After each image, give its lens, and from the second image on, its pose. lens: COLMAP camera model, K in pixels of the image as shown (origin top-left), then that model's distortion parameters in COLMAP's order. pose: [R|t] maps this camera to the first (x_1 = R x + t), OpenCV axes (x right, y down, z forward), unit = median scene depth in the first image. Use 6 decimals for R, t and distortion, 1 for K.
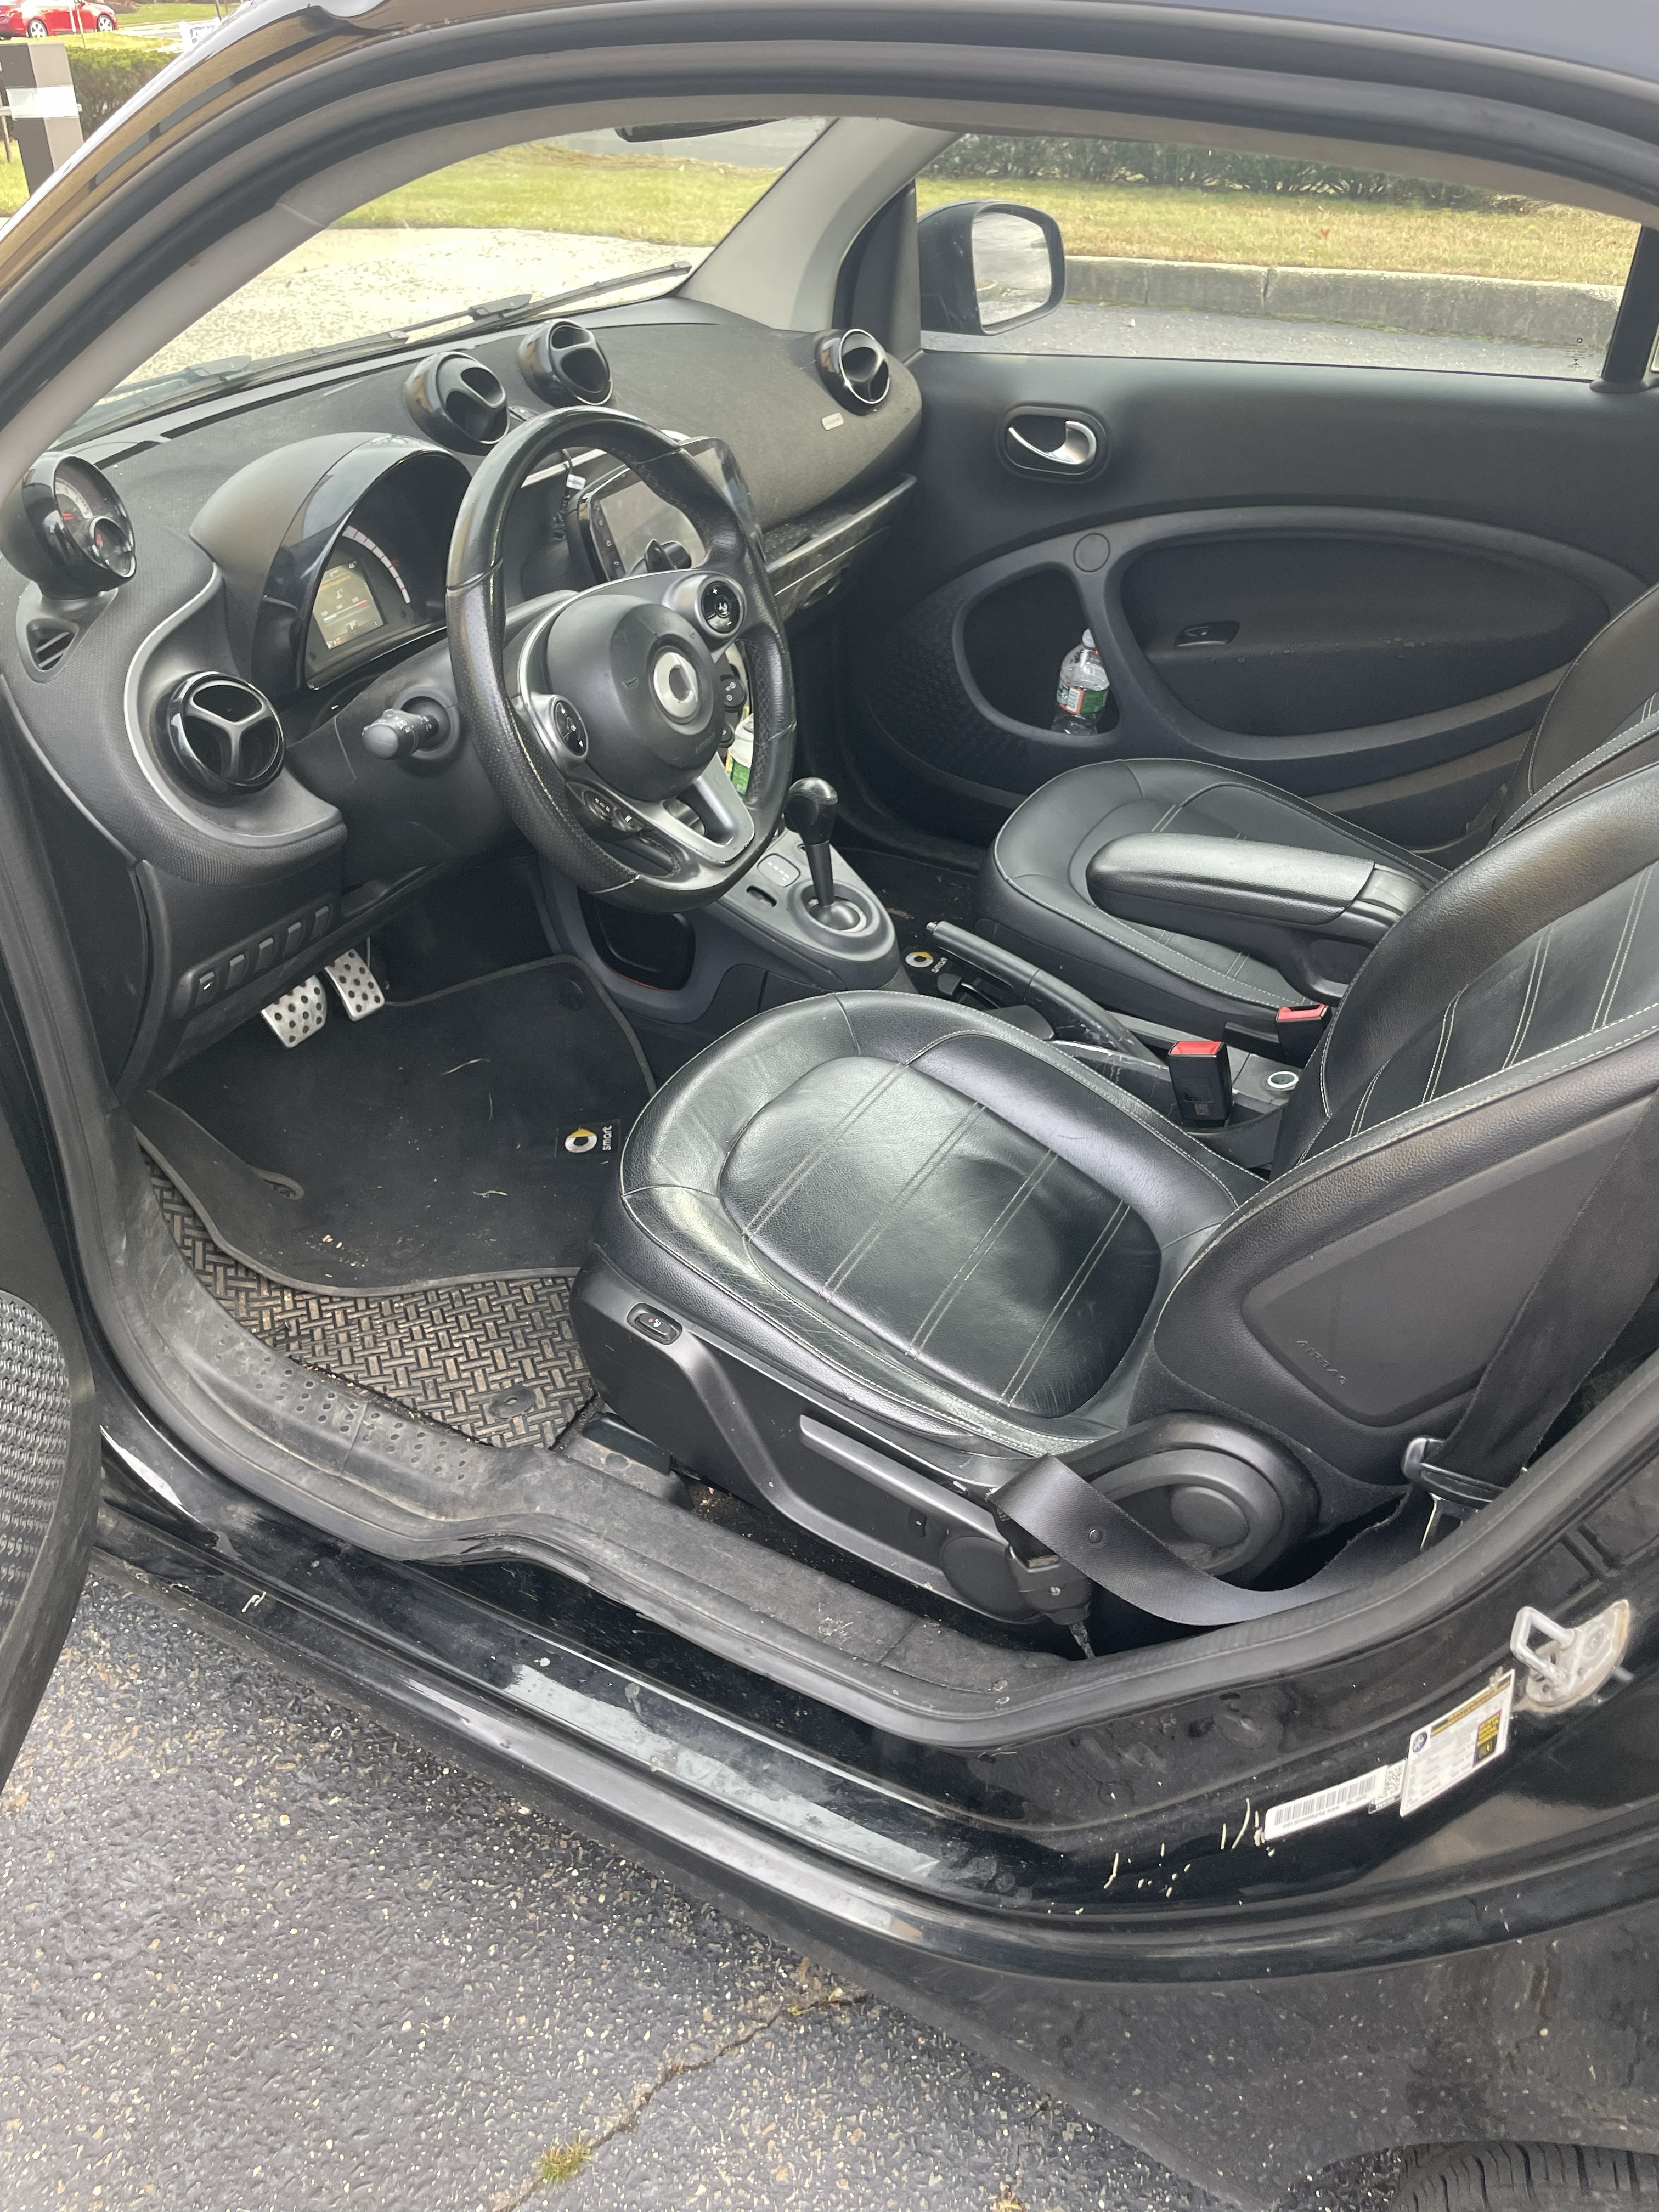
lens RADIAL K [[1763.9, 0, 829.5], [0, 1763.9, 1106.0], [0, 0, 1]] dist [0.108554, -0.173081]
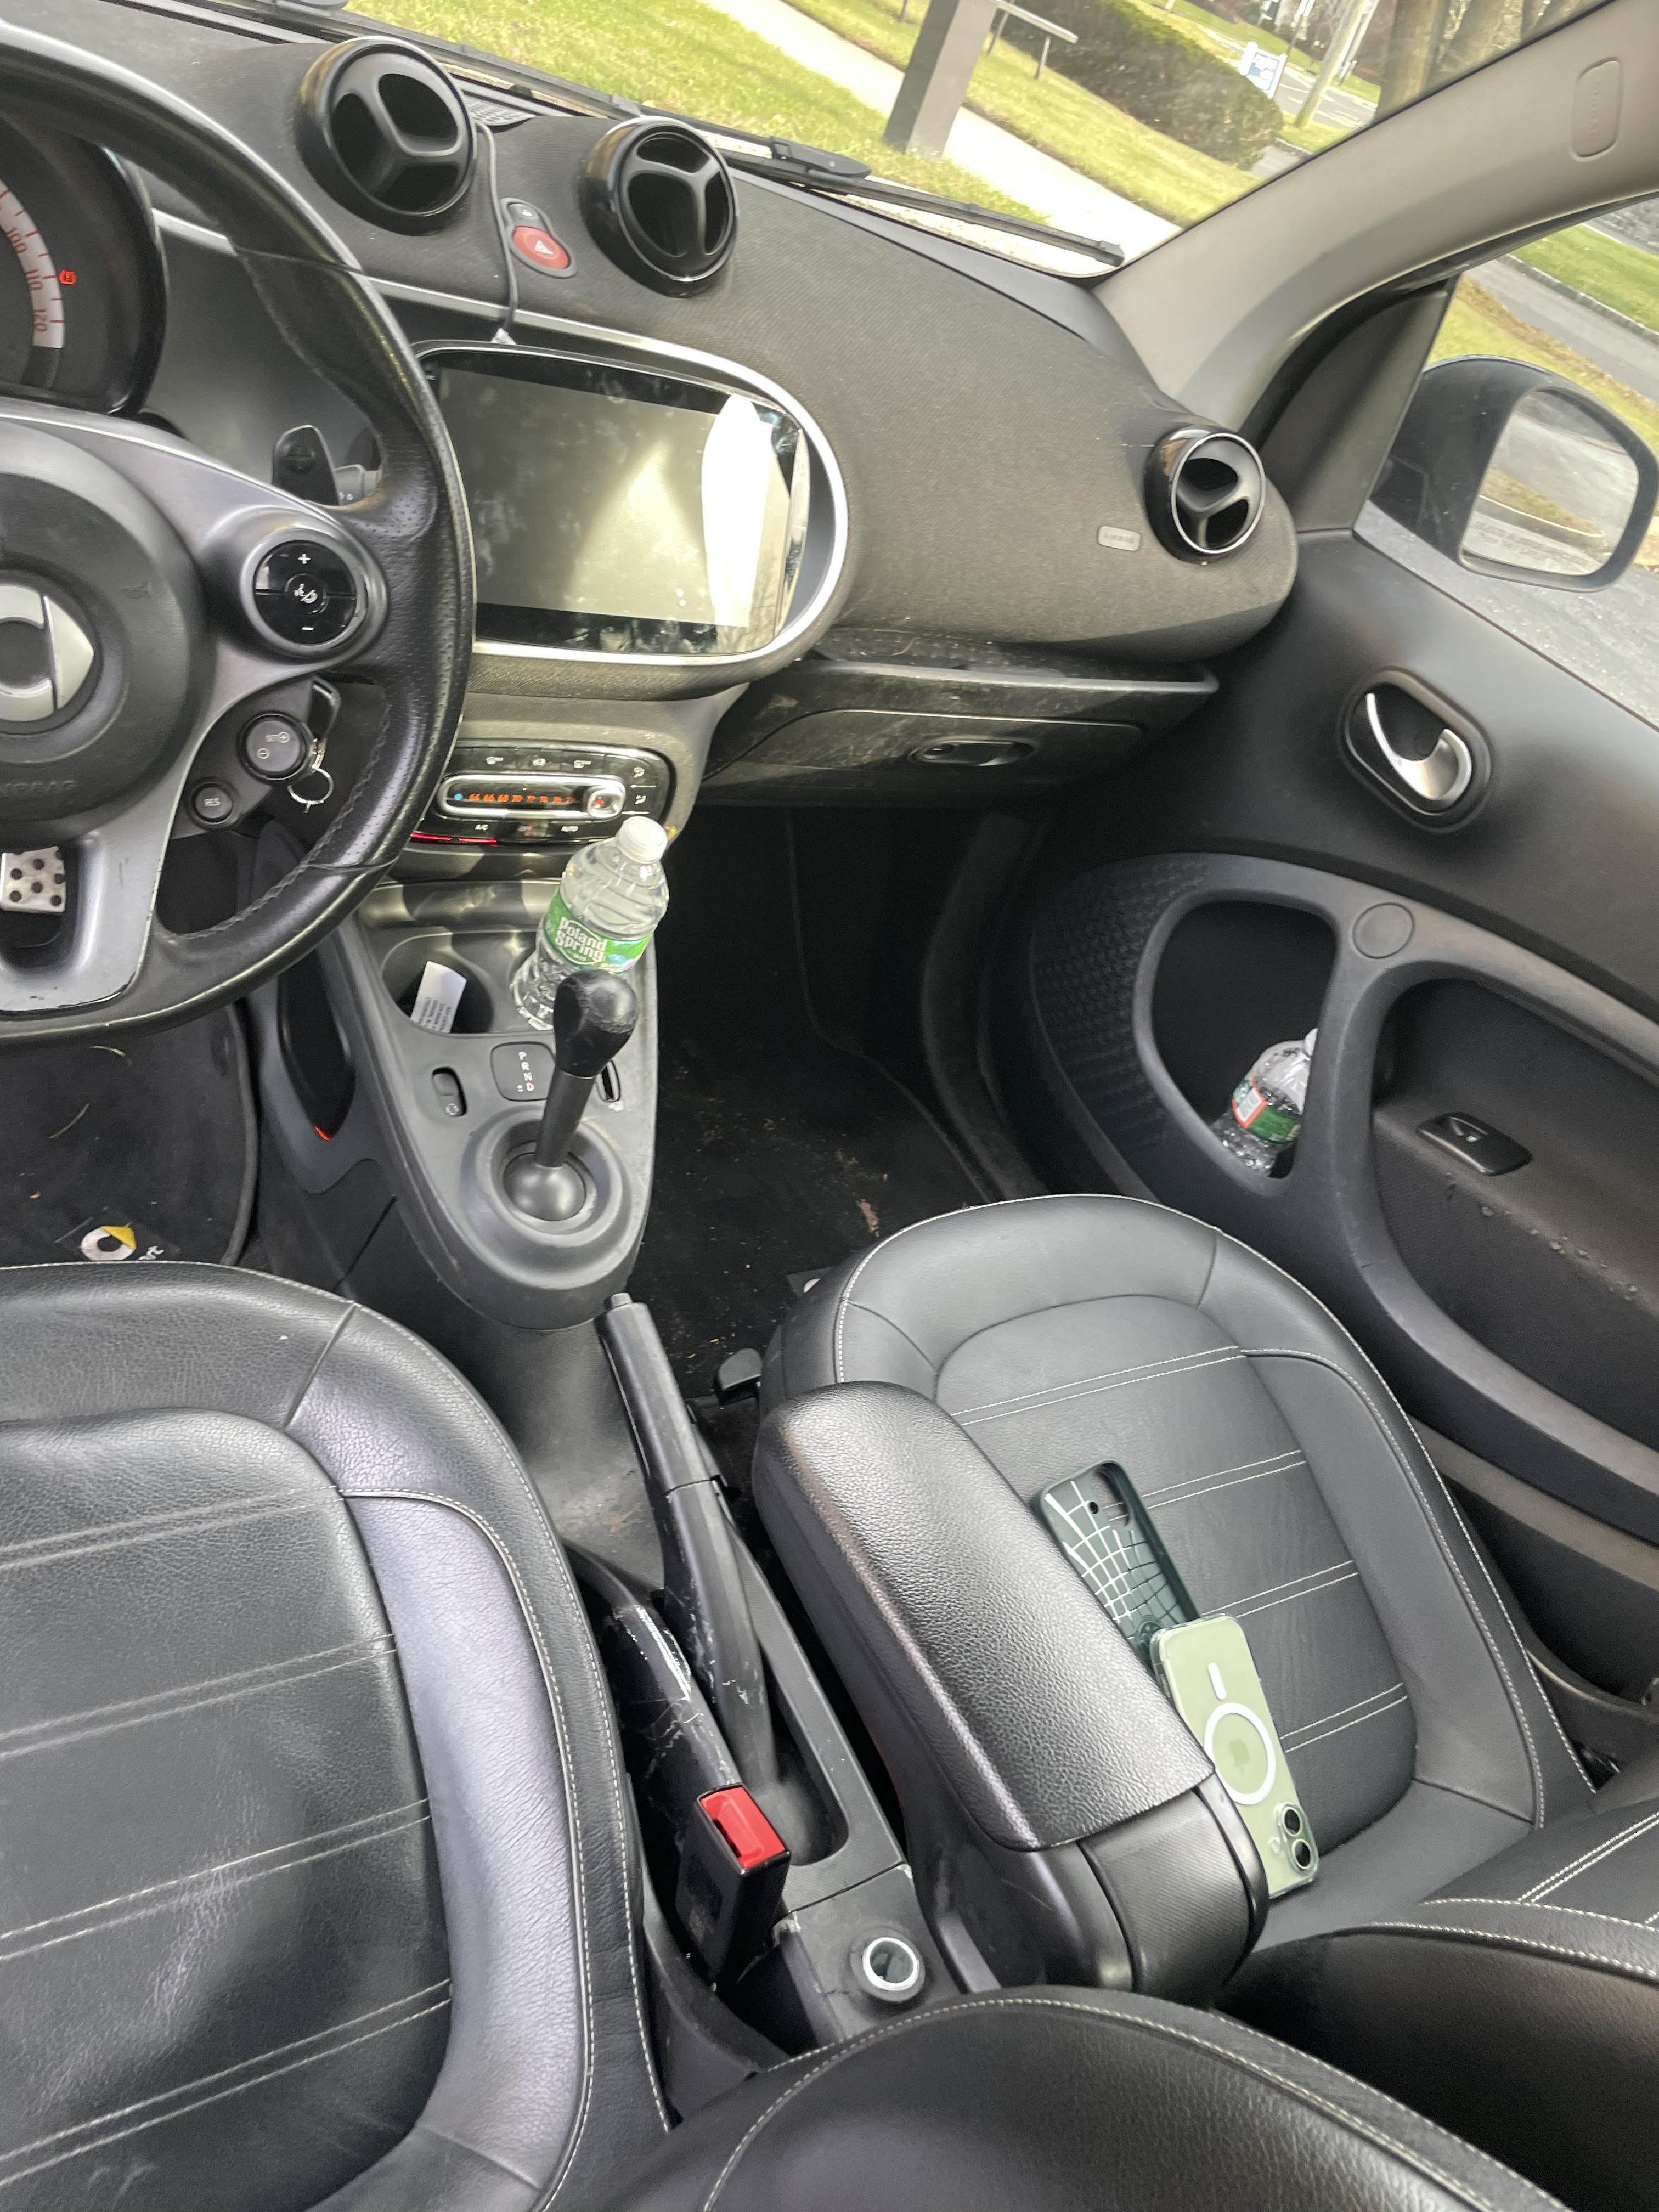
lens RADIAL K [[1763.9, 0, 829.5], [0, 1763.9, 1106.0], [0, 0, 1]] dist [0.108554, -0.173081]
pose [[0.796199, 0.561690, -0.224883, 0.173541], [-0.568501, 0.821727, 0.039647, -0.181384], [0.207061, 0.096280, 0.973579, 0.374740]]
